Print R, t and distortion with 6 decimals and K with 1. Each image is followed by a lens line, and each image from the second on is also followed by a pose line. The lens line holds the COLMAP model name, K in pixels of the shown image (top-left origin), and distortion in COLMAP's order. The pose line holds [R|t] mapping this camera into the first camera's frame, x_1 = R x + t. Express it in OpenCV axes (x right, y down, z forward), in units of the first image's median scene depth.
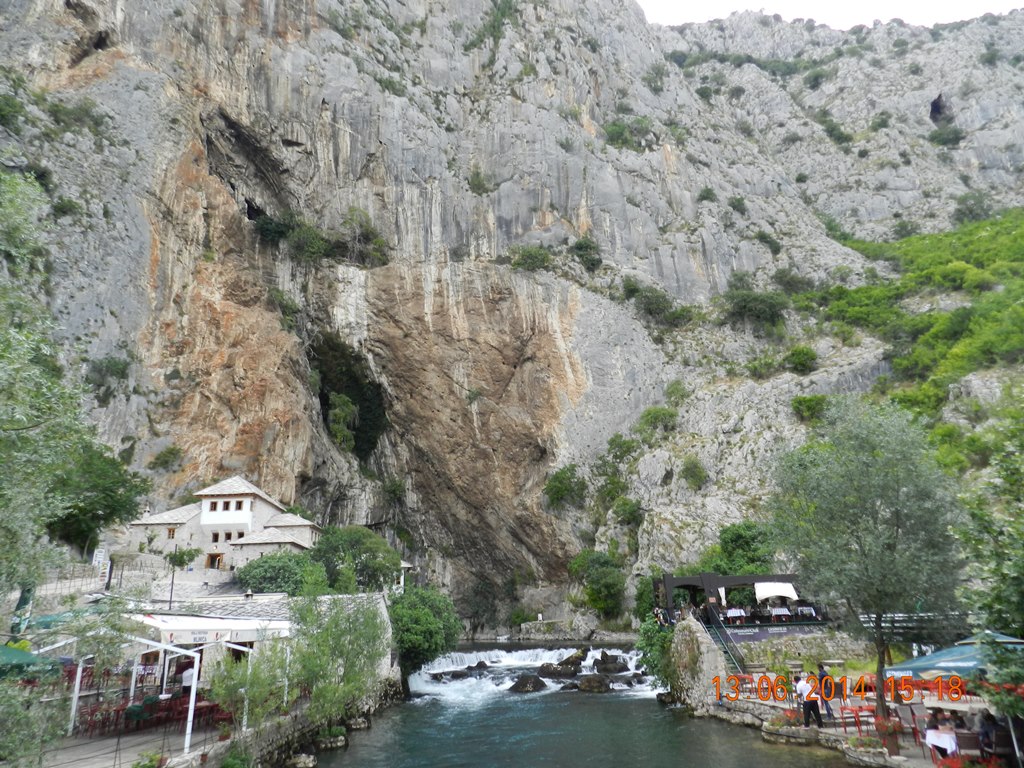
lens RADIAL K [[691.0, 0, 512.4], [0, 691.0, 384.6], [0, 0, 1]] dist [0.020463, -0.011022]
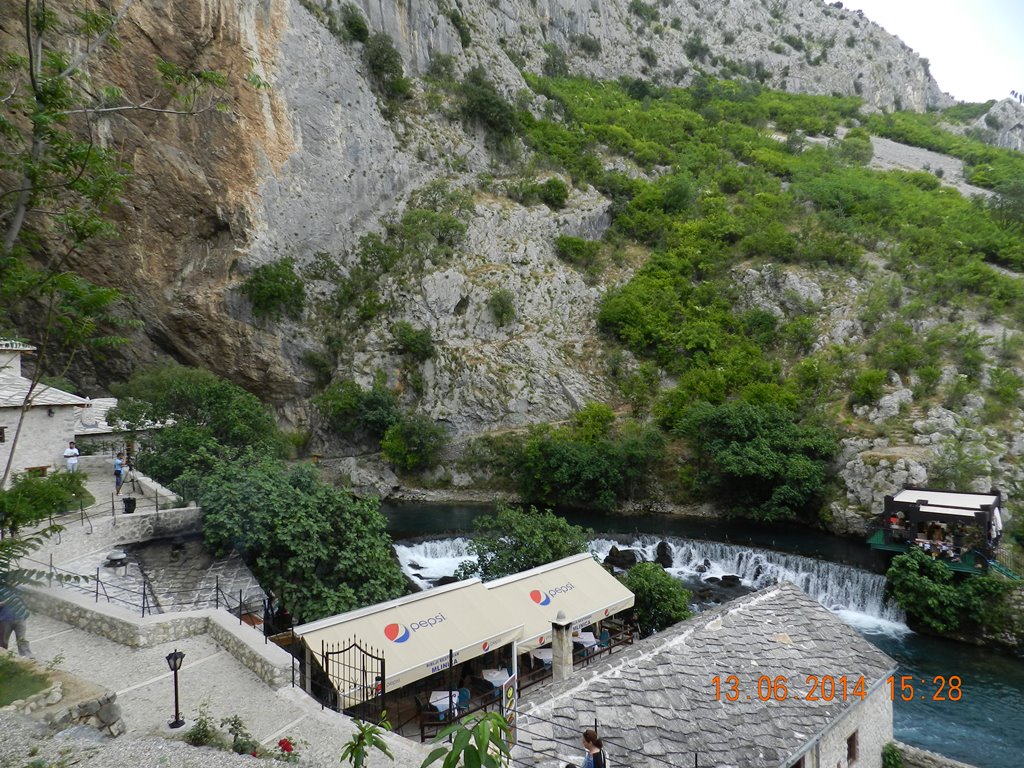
lens RADIAL K [[691.0, 0, 514.7], [0, 691.0, 383.9], [0, 0, 1]] dist [0.020463, -0.011022]
pose [[0.645270, 0.015581, 0.763795, -0.288120], [-0.258193, 0.945409, 0.198841, 0.030861], [-0.719001, -0.325513, 0.614068, 0.311851]]
